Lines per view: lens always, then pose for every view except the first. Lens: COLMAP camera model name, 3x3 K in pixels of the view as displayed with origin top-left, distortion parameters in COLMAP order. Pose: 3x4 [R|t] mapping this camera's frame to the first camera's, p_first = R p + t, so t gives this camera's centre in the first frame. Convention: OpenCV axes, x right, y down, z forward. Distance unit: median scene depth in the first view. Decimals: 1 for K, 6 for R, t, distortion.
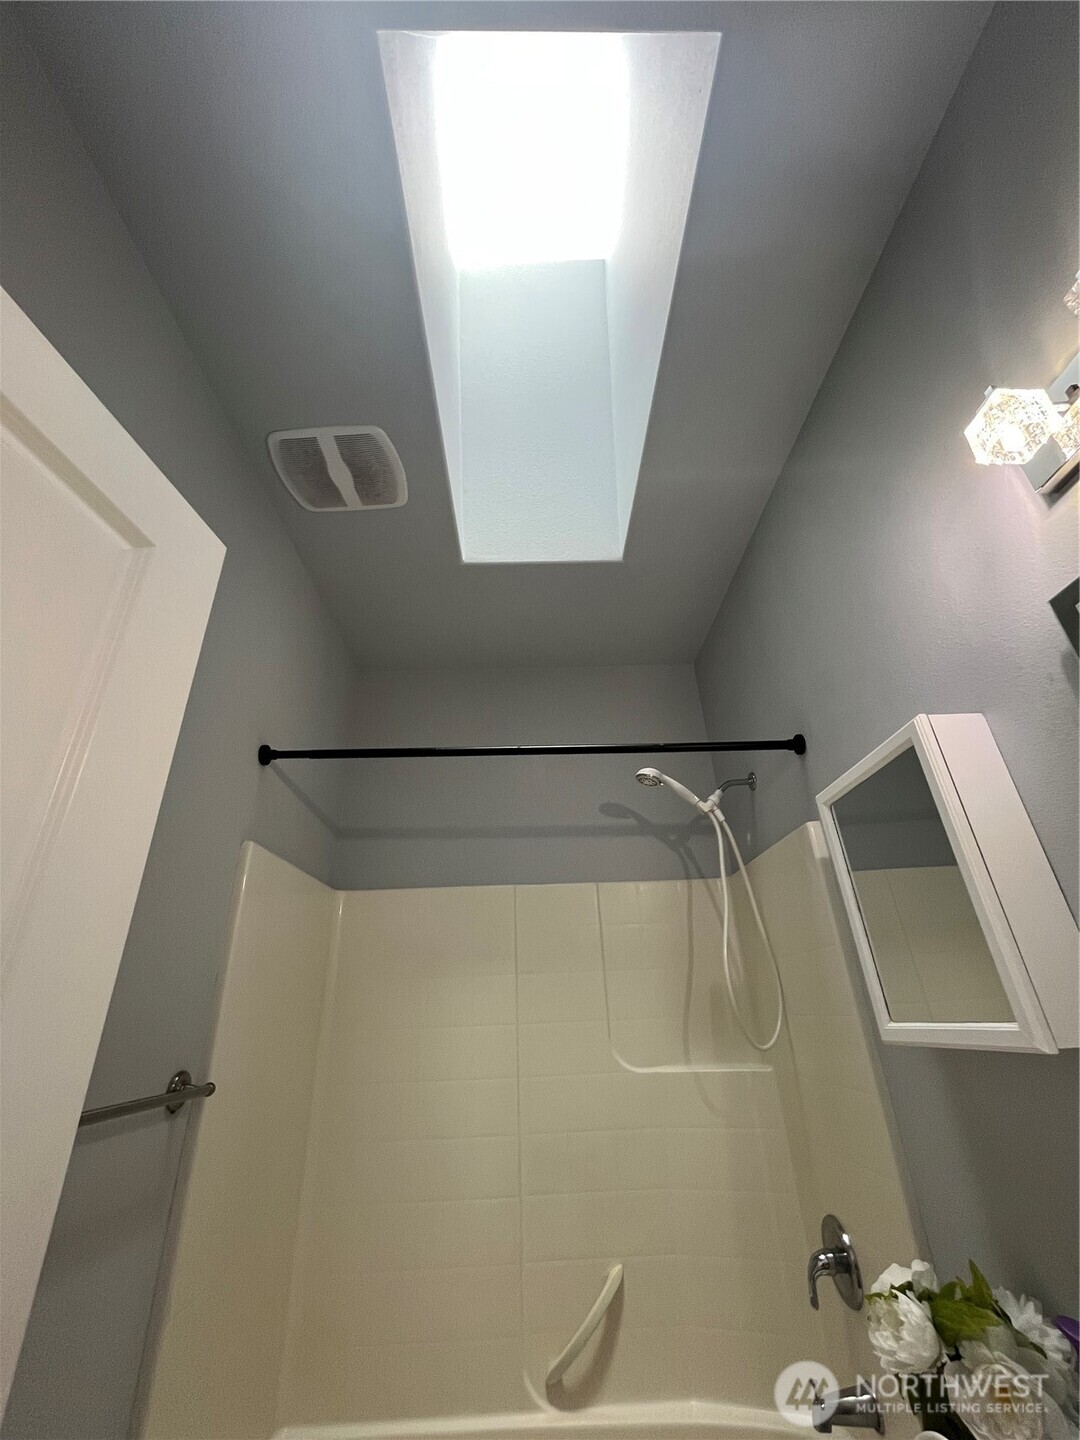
lens RADIAL K [[582.6, 0, 538.4], [0, 582.6, 720.3], [0, 0, 1]] dist [-0.003361, -0.000267]
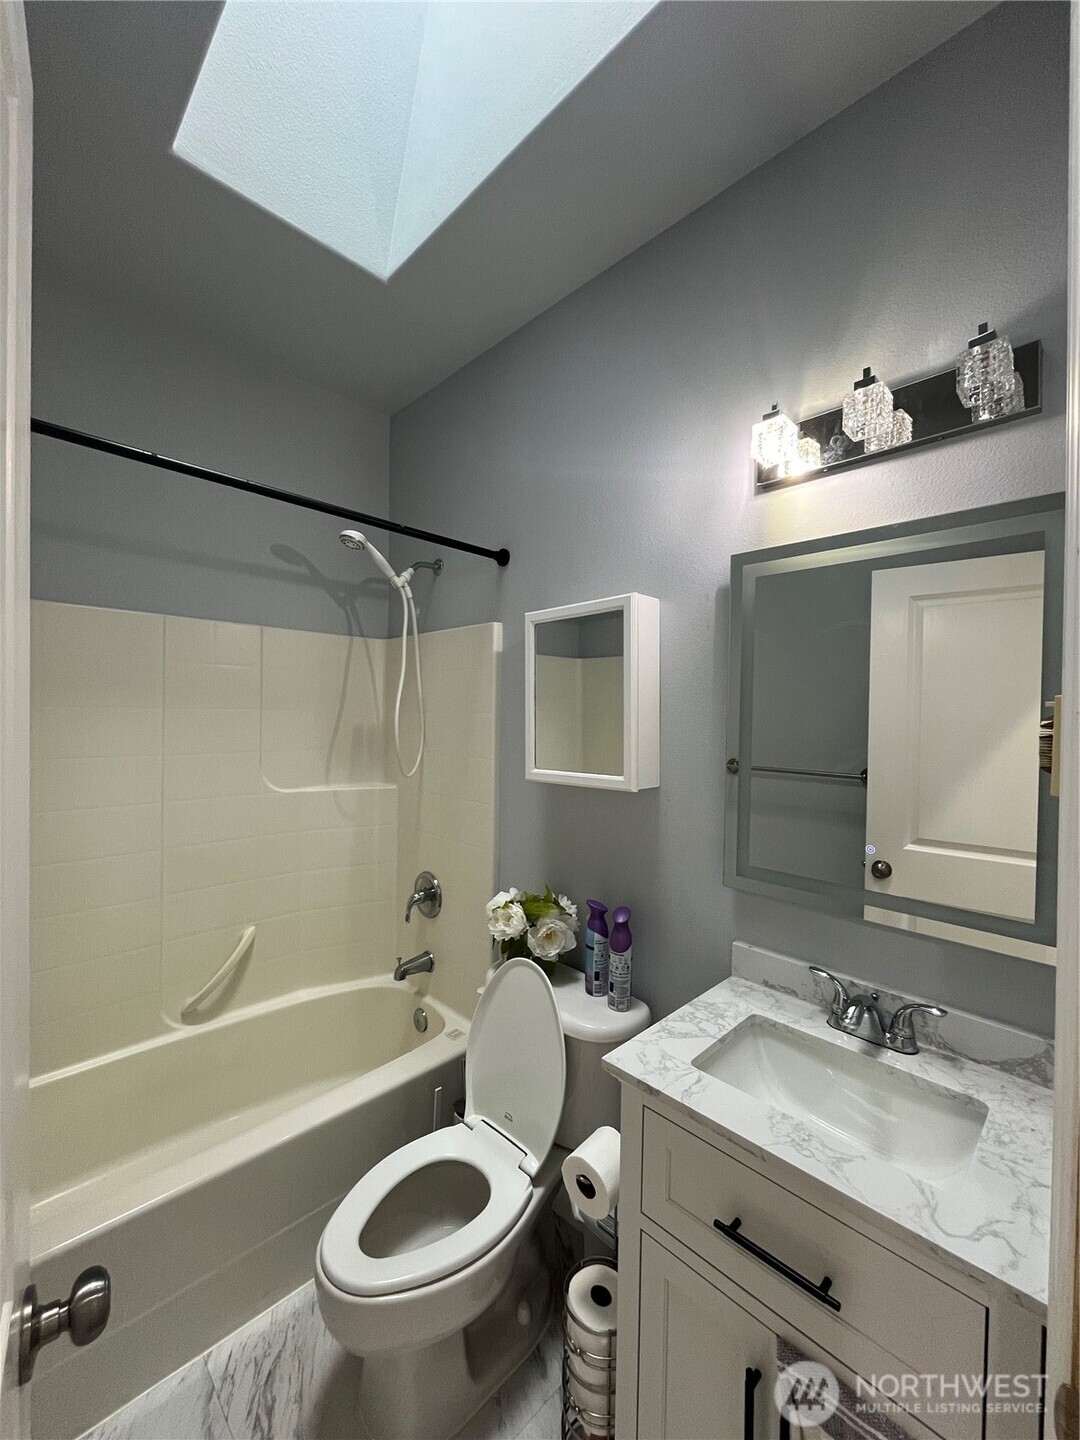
lens RADIAL K [[582.6, 0, 537.6], [0, 582.6, 717.2], [0, 0, 1]] dist [-0.003361, -0.000267]
pose [[0.717991, 0.042783, 0.694736, -0.322229], [-0.345969, 0.888020, 0.302864, -0.054582], [-0.603982, -0.457811, 0.652392, 0.021484]]
